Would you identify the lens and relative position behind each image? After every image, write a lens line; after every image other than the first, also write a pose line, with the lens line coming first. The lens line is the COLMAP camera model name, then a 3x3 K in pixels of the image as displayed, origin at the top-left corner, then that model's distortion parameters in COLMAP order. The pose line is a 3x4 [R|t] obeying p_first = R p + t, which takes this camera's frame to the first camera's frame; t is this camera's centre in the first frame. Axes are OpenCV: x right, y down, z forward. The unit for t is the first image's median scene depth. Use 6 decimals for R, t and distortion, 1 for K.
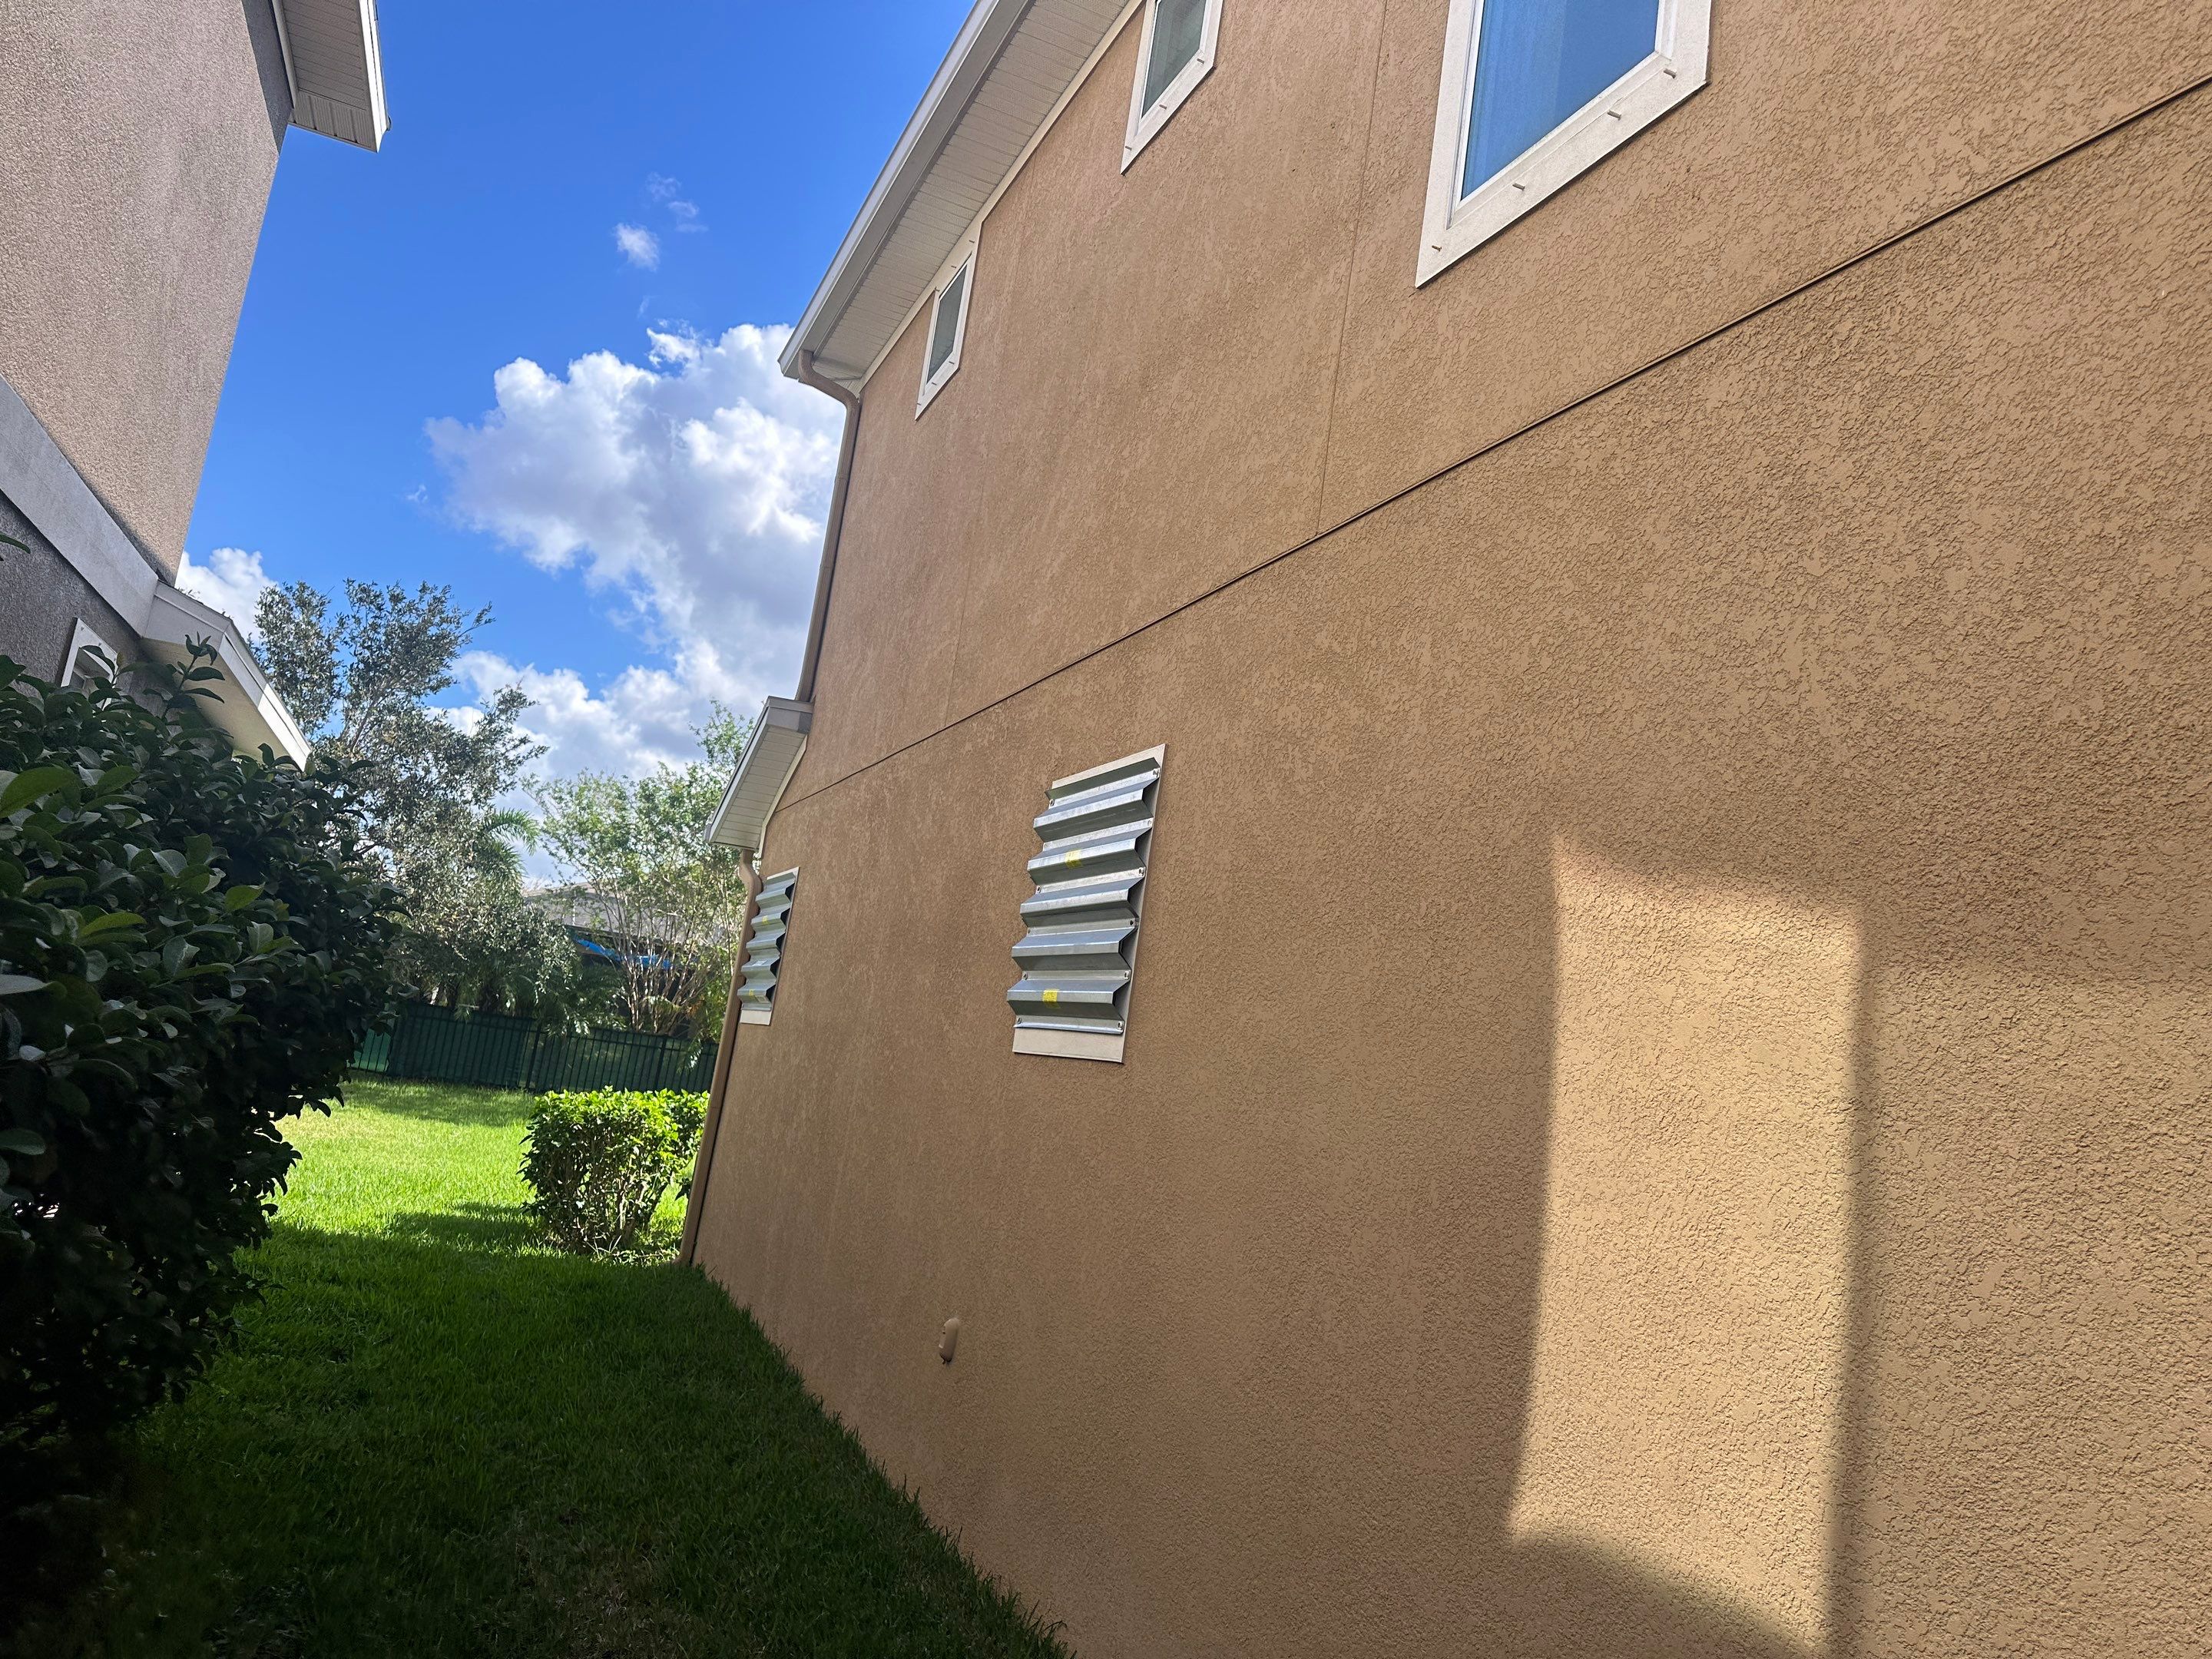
lens RADIAL K [[1572.2, 0, 1058.8], [0, 1572.2, 864.3], [0, 0, 1]] dist [0.156883, -0.357247]
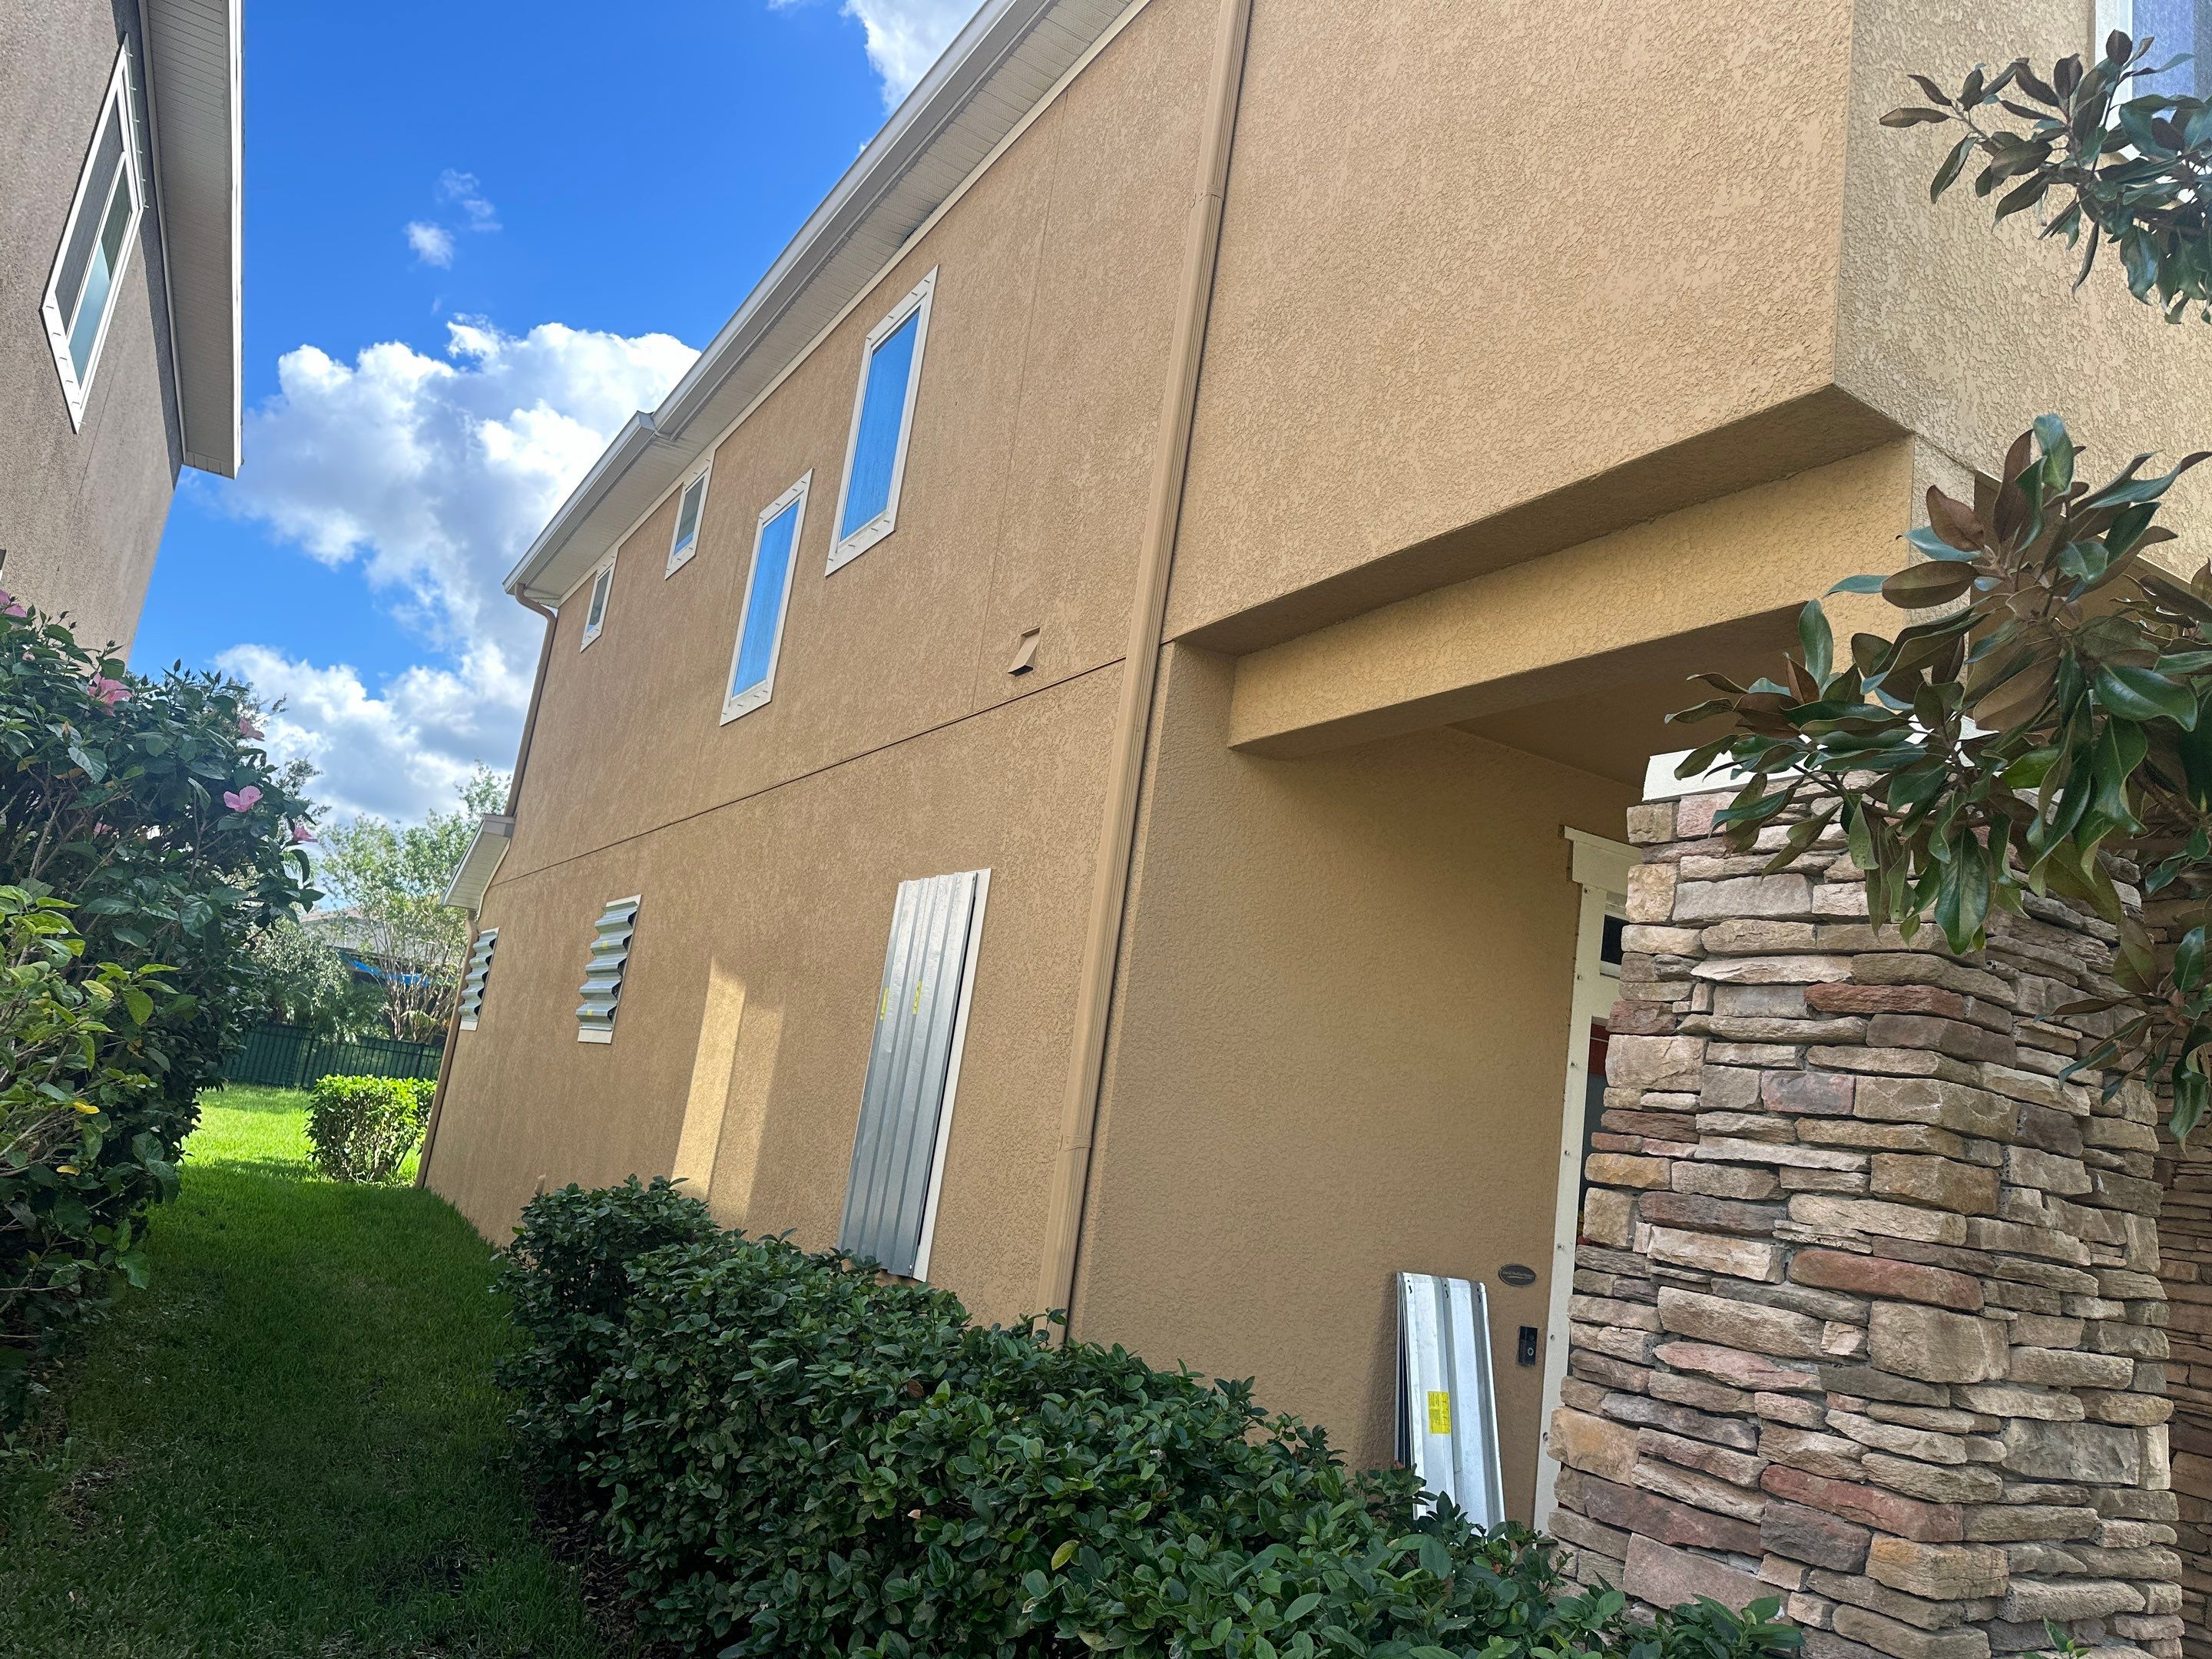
lens RADIAL K [[1621.7, 0, 1098.4], [0, 1621.7, 830.9], [0, 0, 1]] dist [-0.012943, -0.004340]
pose [[0.990127, 0.019599, 0.138797, 0.079879], [-0.015648, 0.999442, -0.029502, -0.022894], [-0.139298, 0.027039, 0.989881, -0.267111]]
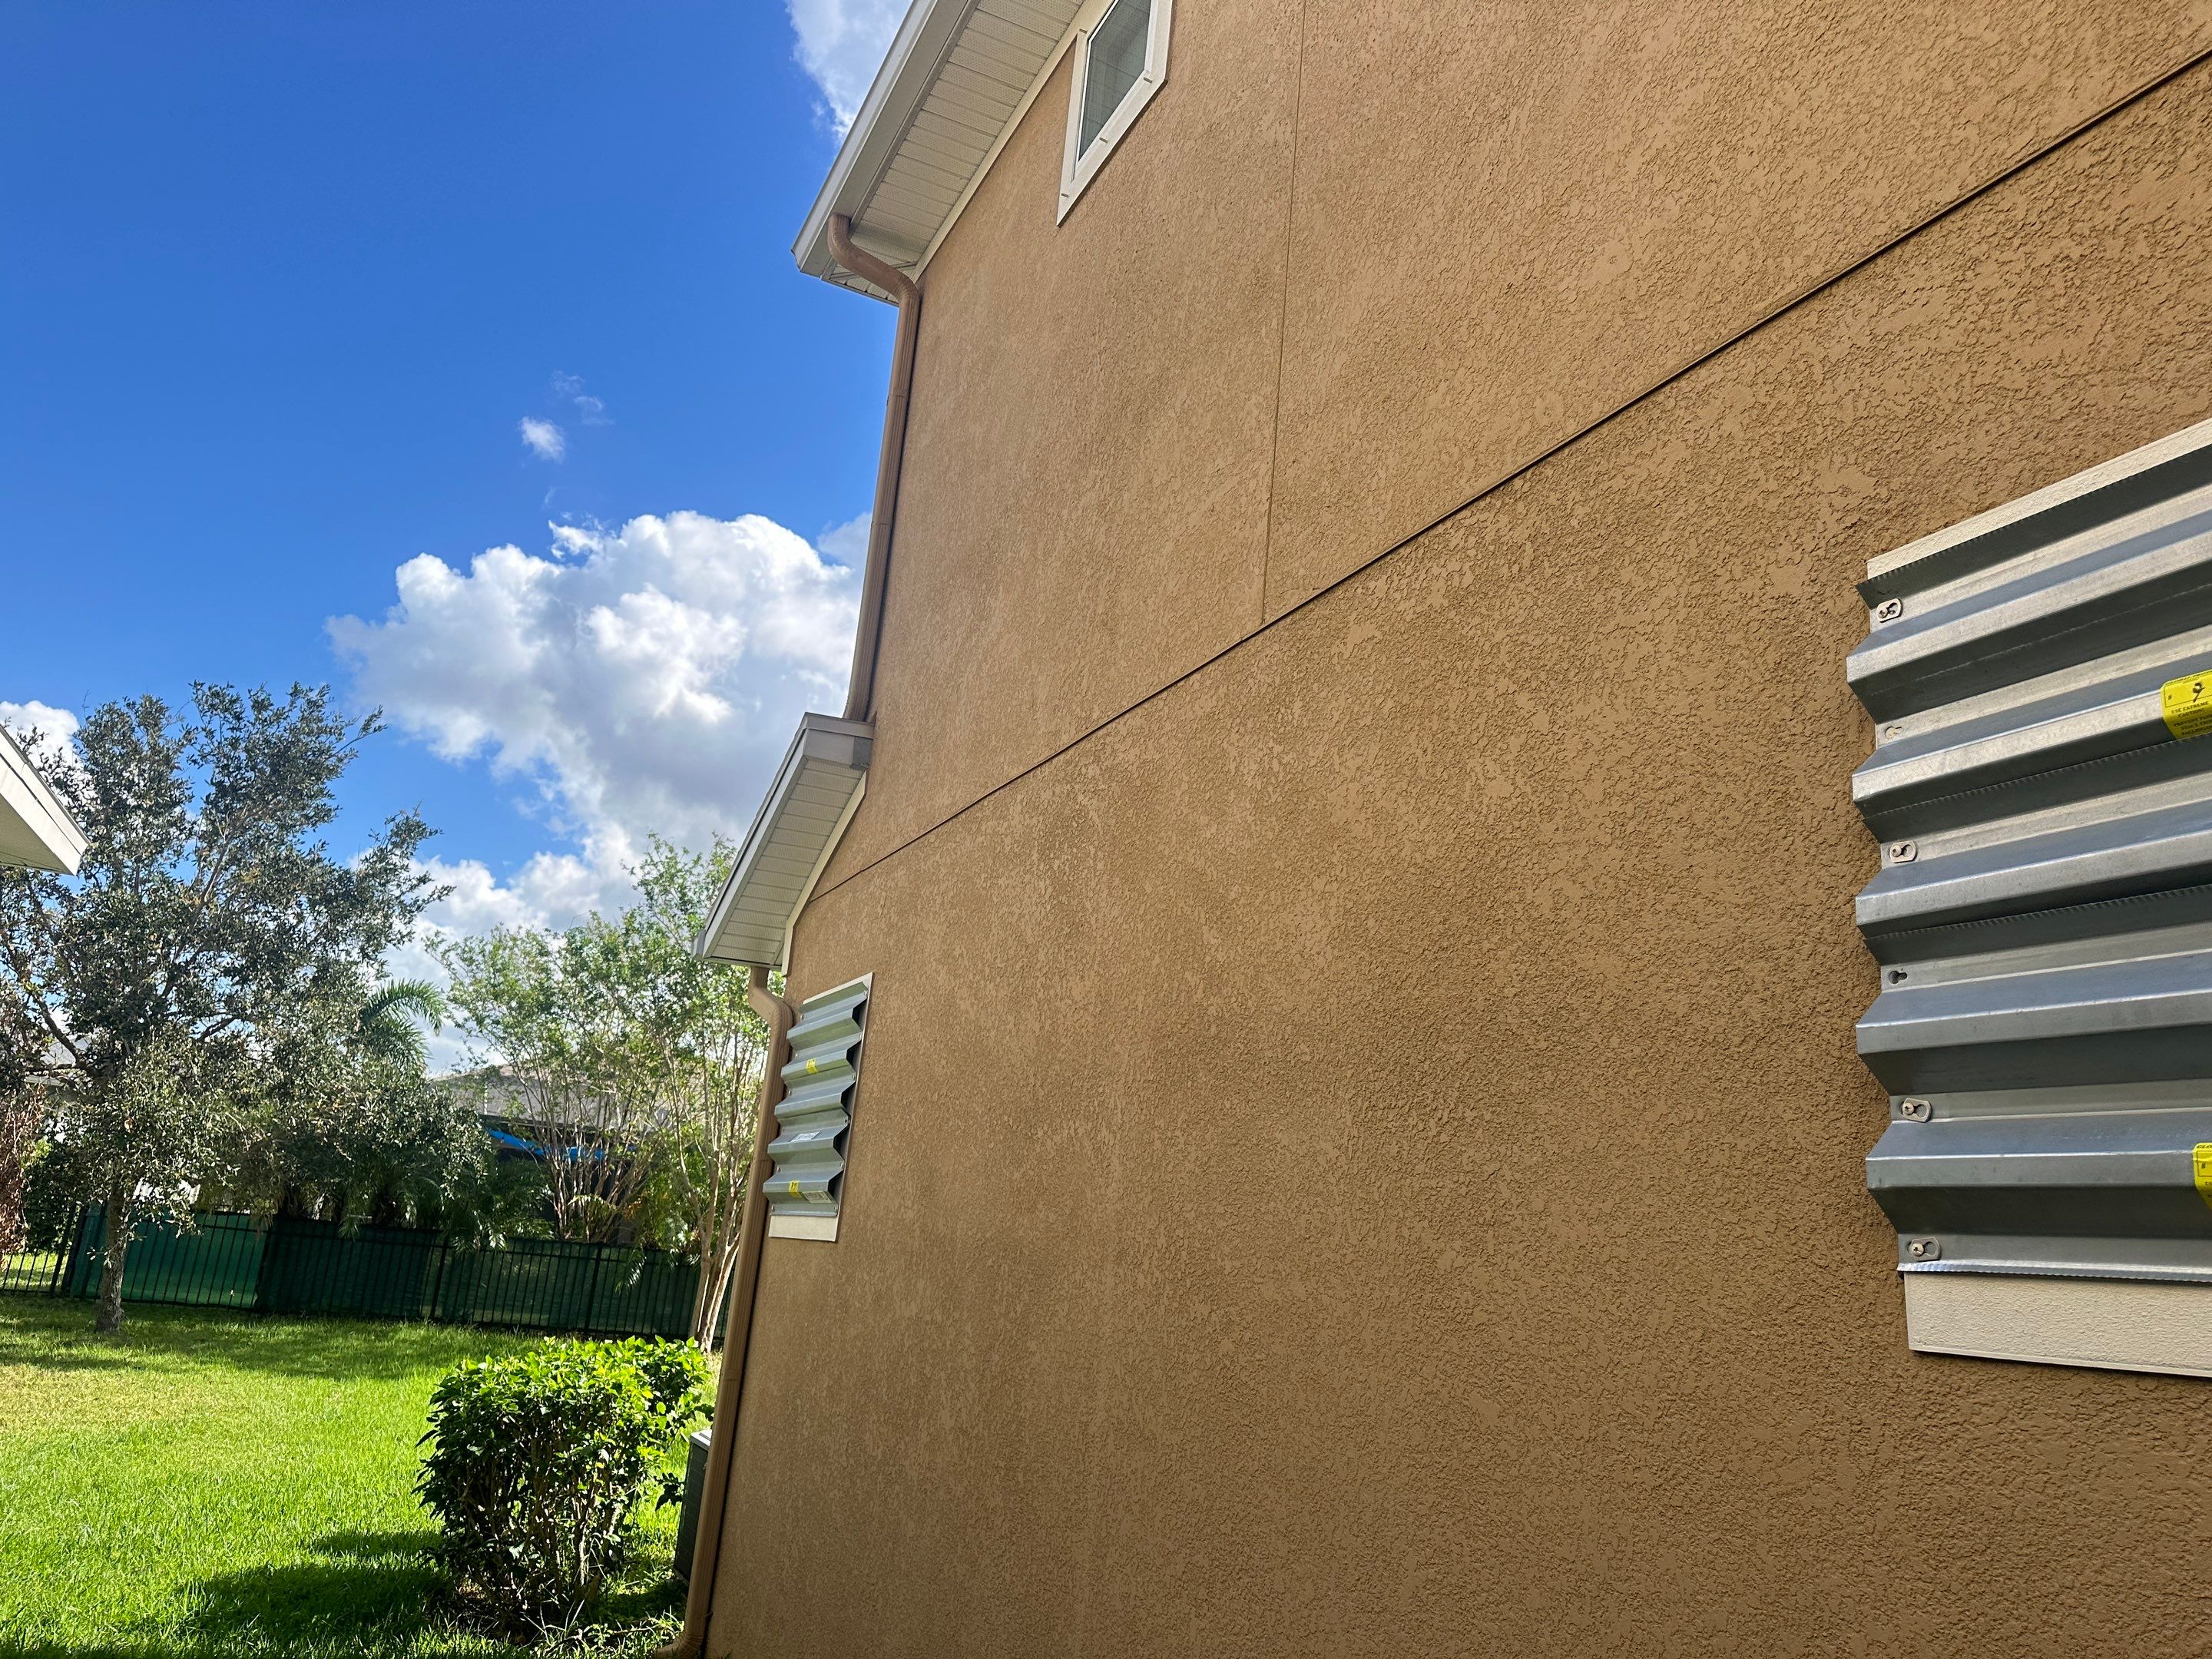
lens RADIAL K [[1581.3, 0, 1037.0], [0, 1581.3, 881.9], [0, 0, 1]] dist [0.031359, -0.003385]
pose [[0.998211, -0.040834, 0.043663, -0.052212], [0.044880, 0.994360, -0.096097, 0.011500], [-0.039493, 0.097885, 0.994414, 0.160731]]
